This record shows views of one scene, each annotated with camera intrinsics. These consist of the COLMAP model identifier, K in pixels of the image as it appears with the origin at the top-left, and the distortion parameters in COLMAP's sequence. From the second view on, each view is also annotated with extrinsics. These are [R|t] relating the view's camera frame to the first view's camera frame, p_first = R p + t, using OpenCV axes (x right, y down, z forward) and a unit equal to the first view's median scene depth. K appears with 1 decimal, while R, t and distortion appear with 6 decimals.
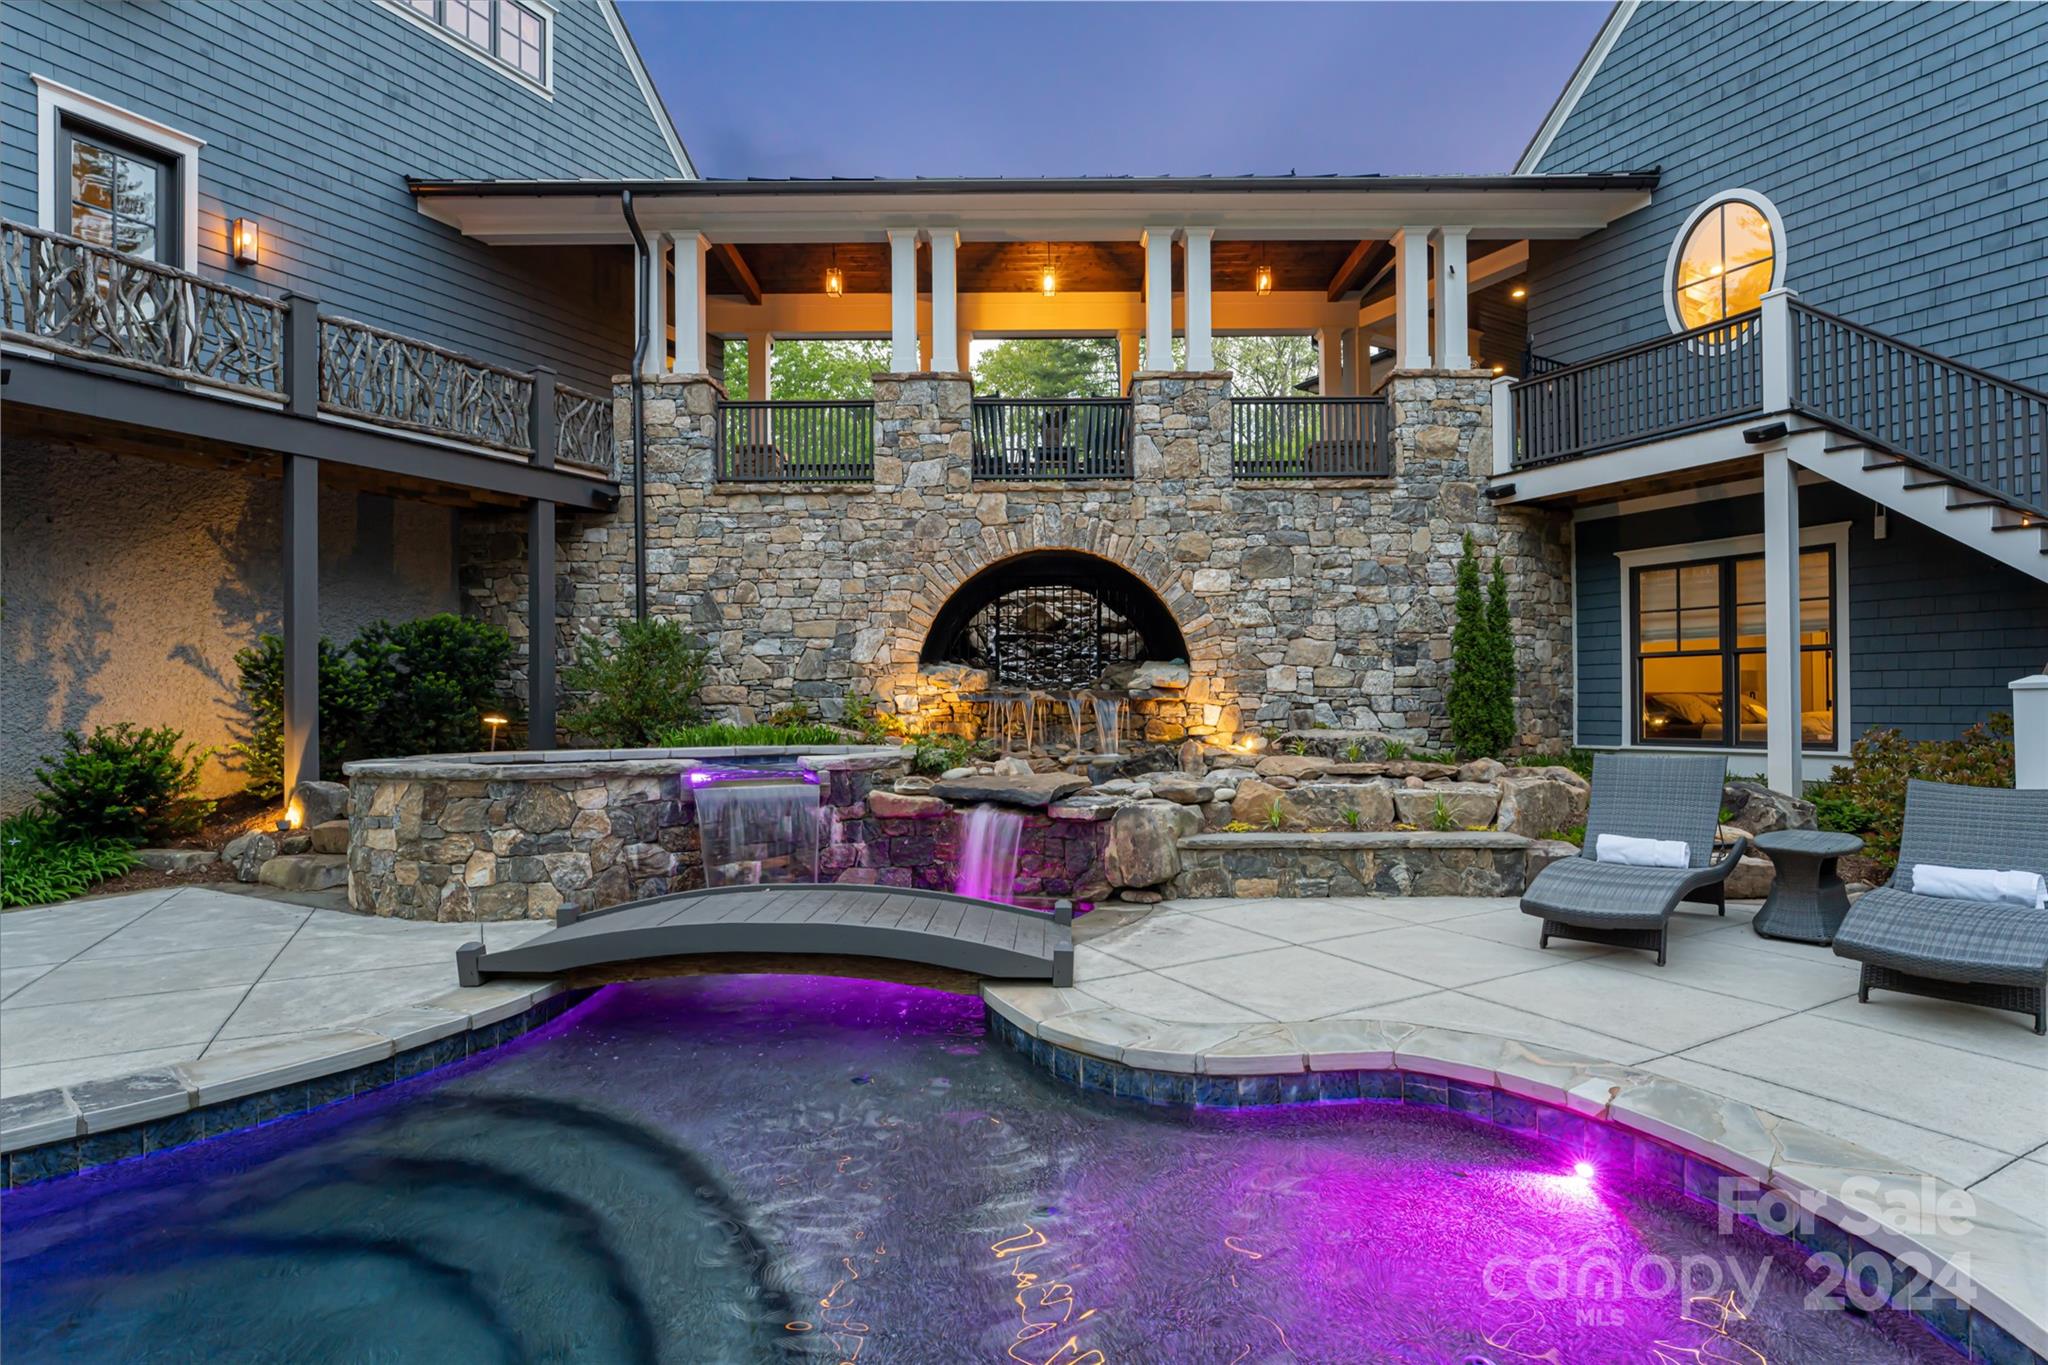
lens RADIAL K [[999.4, 0, 1028.4], [0, 999.4, 695.9], [0, 0, 1]] dist [-0.007192, 0.000697]
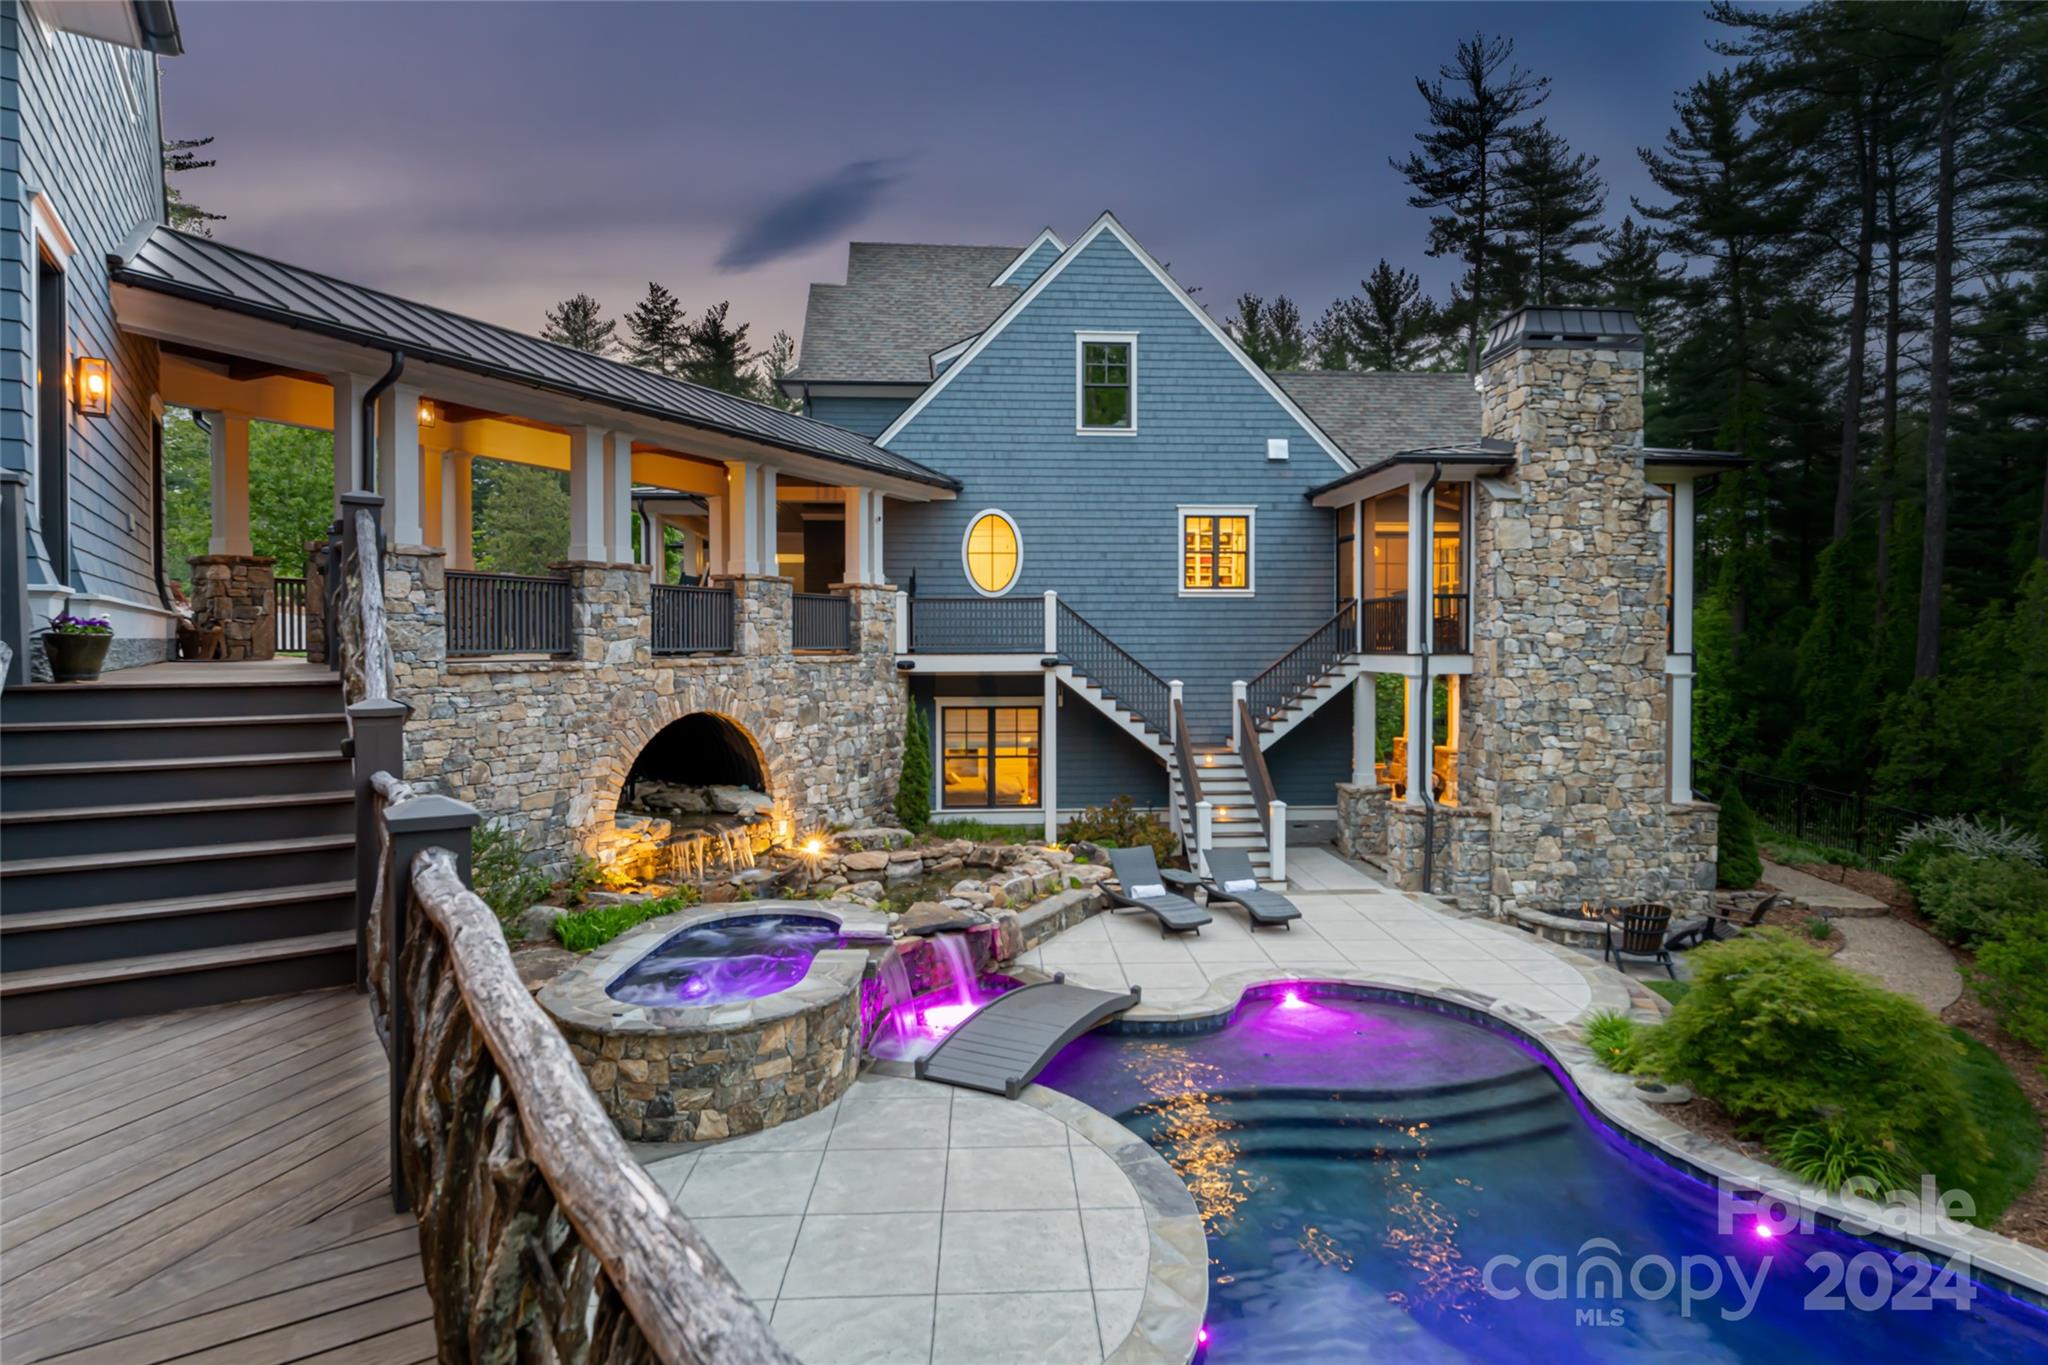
lens RADIAL K [[1079.1, 0, 1027.0], [0, 1079.1, 658.9], [0, 0, 1]] dist [-0.004141, -0.000238]
pose [[0.446870, -0.005700, 0.894581, -0.992946], [-0.008483, 0.999908, 0.010609, -0.231906], [-0.894559, -0.012330, 0.446780, 0.040618]]
